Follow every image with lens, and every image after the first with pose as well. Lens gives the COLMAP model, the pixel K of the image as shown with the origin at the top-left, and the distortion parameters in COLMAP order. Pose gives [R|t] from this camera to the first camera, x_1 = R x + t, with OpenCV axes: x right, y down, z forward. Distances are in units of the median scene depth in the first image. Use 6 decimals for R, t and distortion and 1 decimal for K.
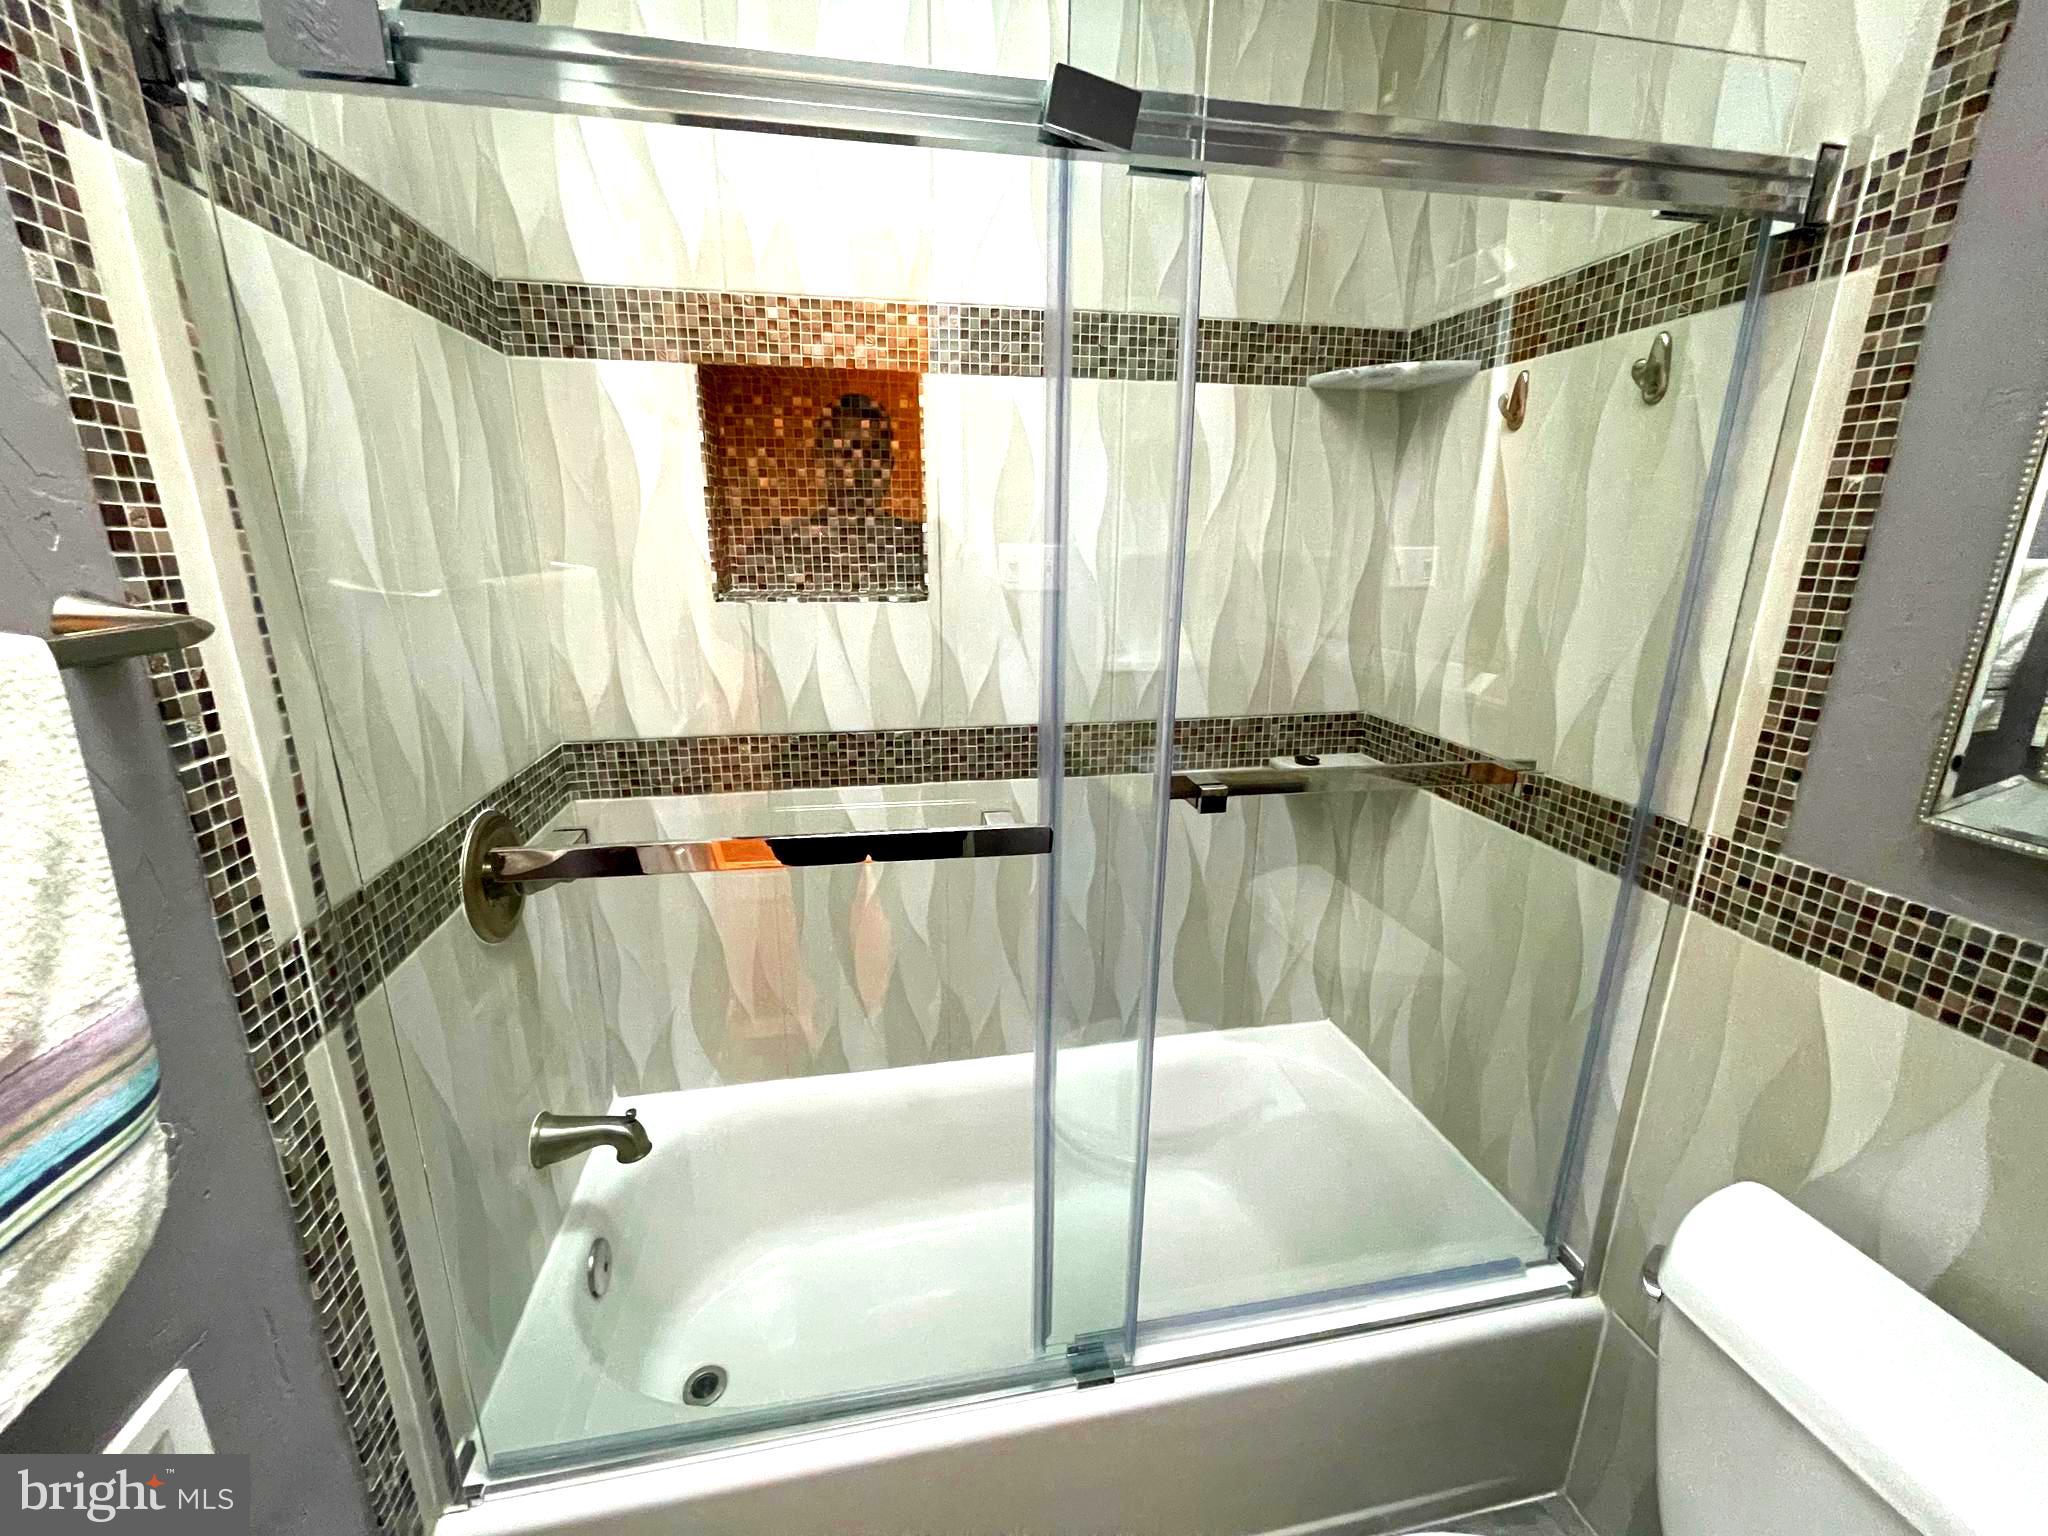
lens RADIAL K [[831.3, 0, 1021.3], [0, 831.3, 765.6], [0, 0, 1]] dist [-0.003735, 0.002213]
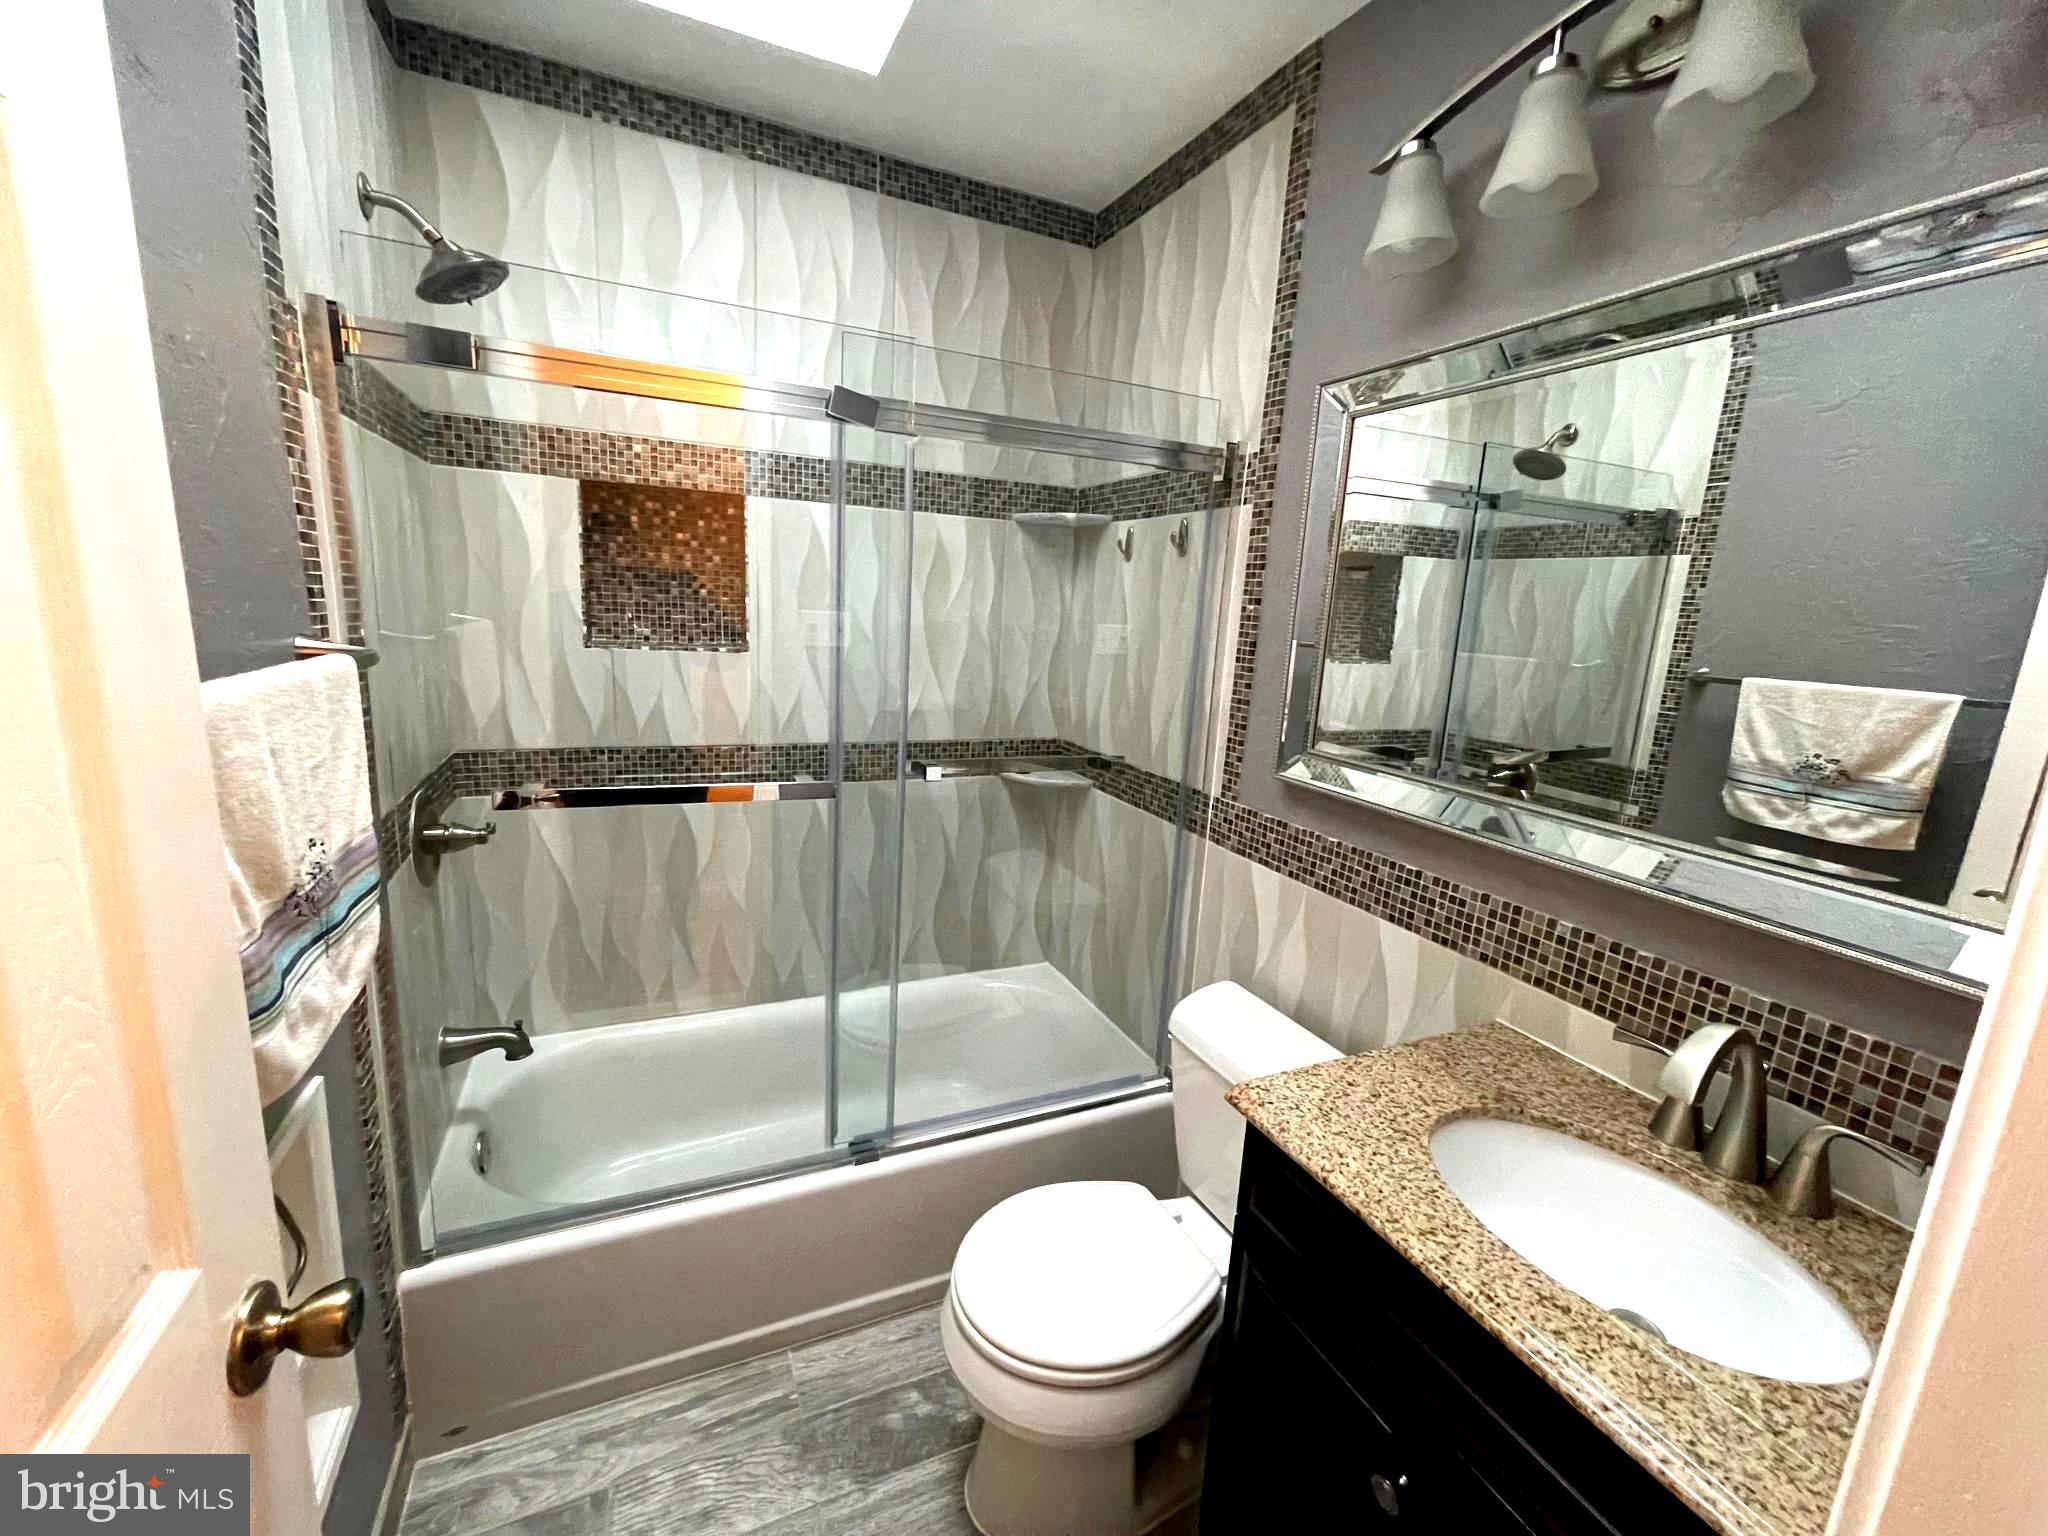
lens RADIAL K [[831.3, 0, 1018.8], [0, 831.3, 768.9], [0, 0, 1]] dist [-0.003735, 0.002213]
pose [[0.972421, 0.000296, 0.233230, 0.003212], [0.014250, 0.998055, -0.060682, 0.098145], [-0.232795, 0.062332, 0.970526, -0.497279]]
